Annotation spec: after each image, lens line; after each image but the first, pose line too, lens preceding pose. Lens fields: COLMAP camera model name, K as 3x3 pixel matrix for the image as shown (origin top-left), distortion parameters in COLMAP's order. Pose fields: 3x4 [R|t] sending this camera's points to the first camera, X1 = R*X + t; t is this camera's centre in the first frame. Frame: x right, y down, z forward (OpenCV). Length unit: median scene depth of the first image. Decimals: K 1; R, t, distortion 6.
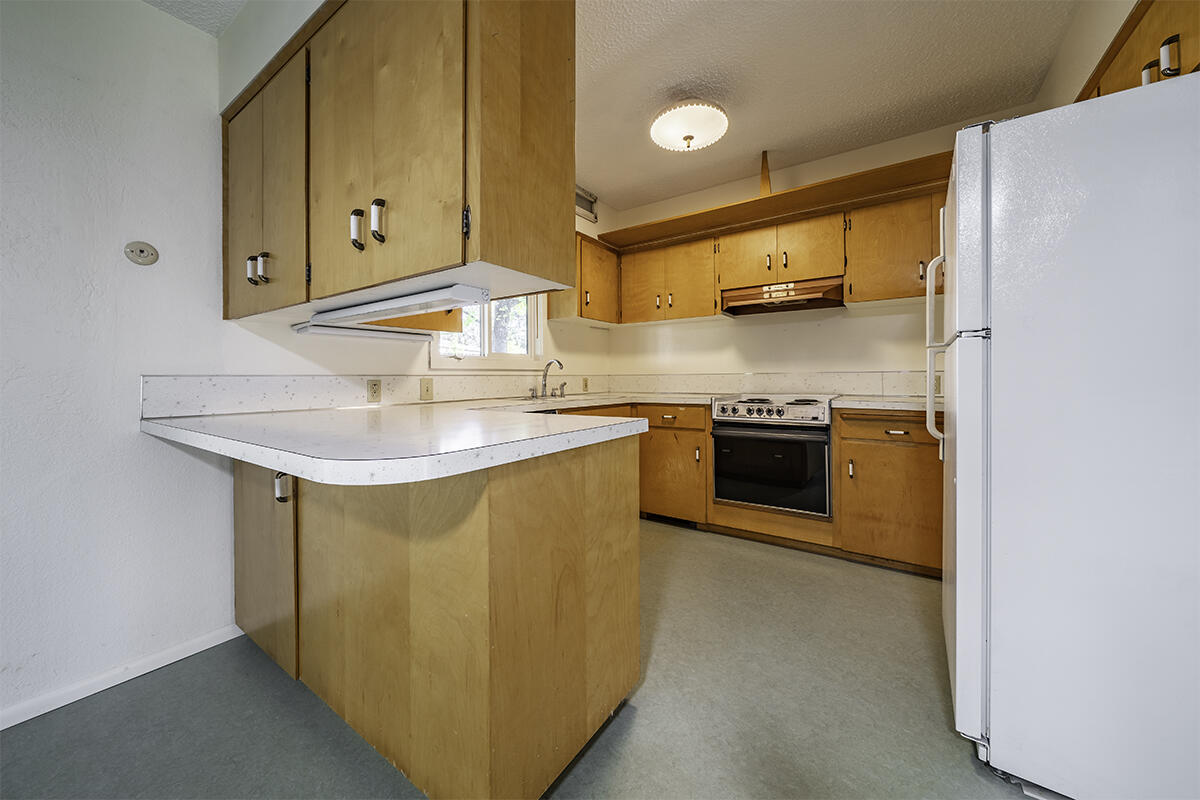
lens RADIAL K [[412.7, 0, 609.5], [0, 412.7, 374.8], [0, 0, 1]] dist [-0.001466, 0.000250]
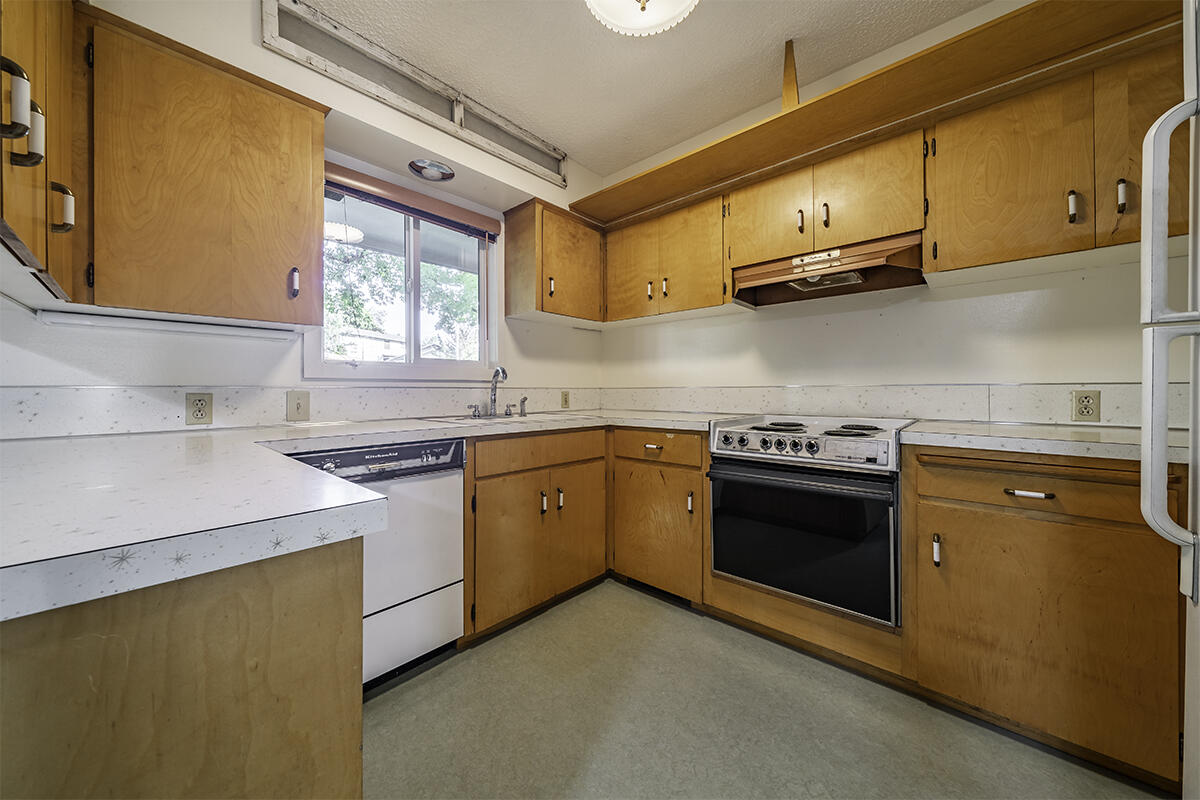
lens RADIAL K [[412.7, 0, 602.9], [0, 412.7, 387.2], [0, 0, 1]] dist [-0.001466, 0.000250]
pose [[0.990672, 0.003424, -0.136225, 0.173145], [-0.003453, 0.999994, 0.000027, -0.000632], [0.136224, 0.000444, 0.990678, 0.315058]]
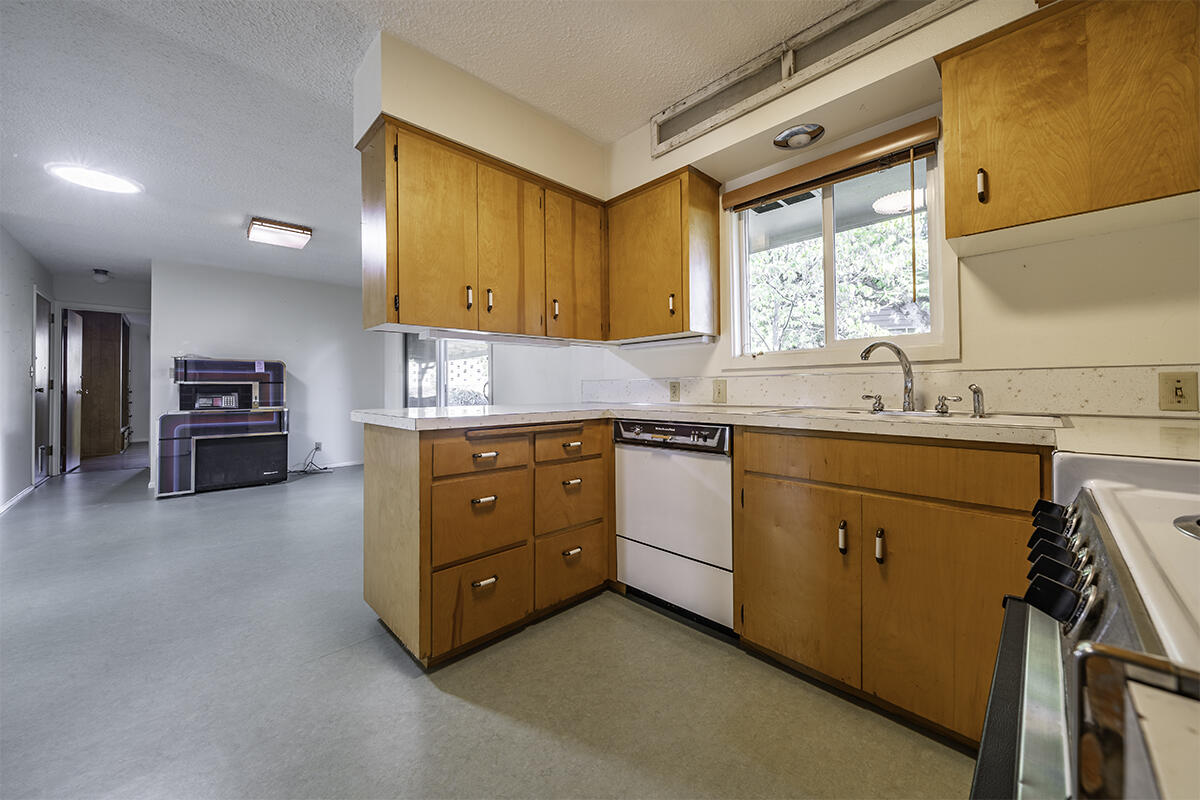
lens RADIAL K [[427.9, 0, 595.0], [0, 427.9, 381.6], [0, 0, 1]] dist [0.000092, -0.000202]
pose [[-0.188959, -0.002724, -0.981981, 0.536569], [0.017651, 0.999825, -0.006170, 0.012109], [0.981826, -0.018499, -0.188877, 0.827504]]
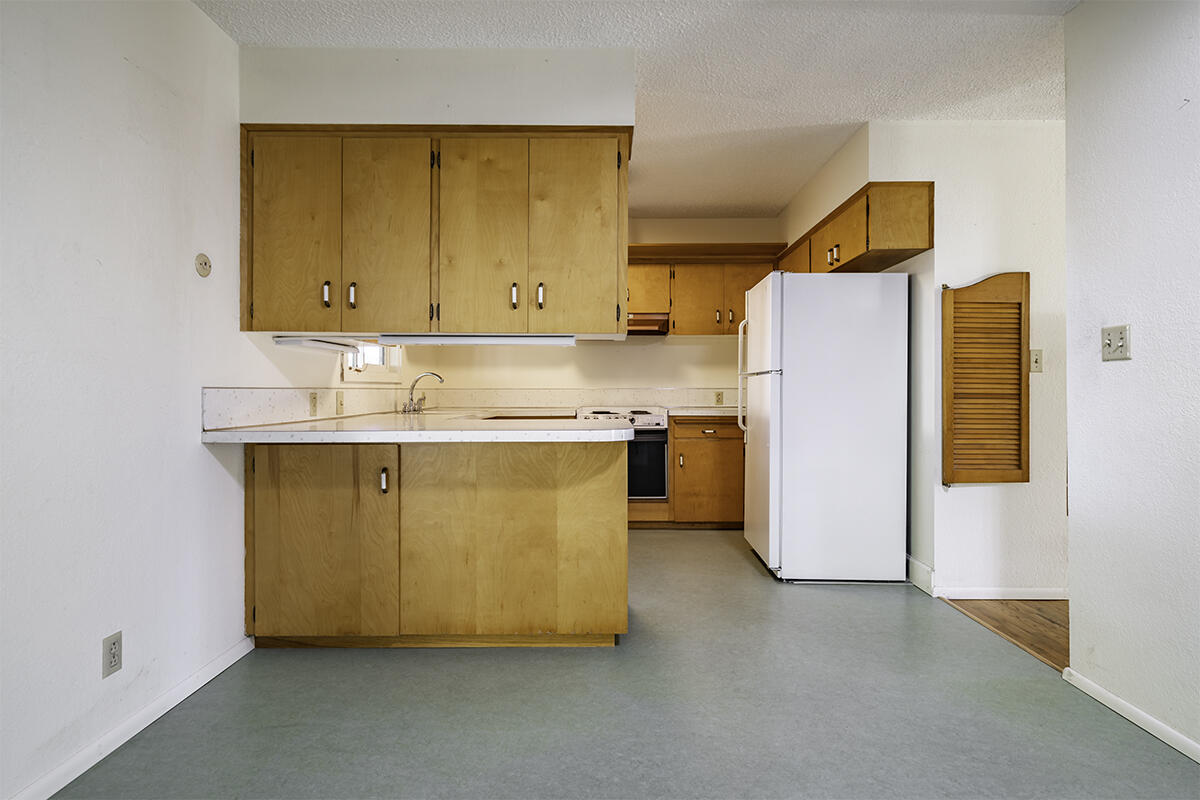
lens RADIAL K [[620.2, 0, 592.5], [0, 620.2, 391.1], [0, 0, 1]] dist [-0.007995, 0.002297]
pose [[0.828642, 0.006834, 0.559738, -0.705340], [-0.009639, 0.999951, 0.002062, -0.001042], [-0.559696, -0.007104, 0.828667, -0.463704]]
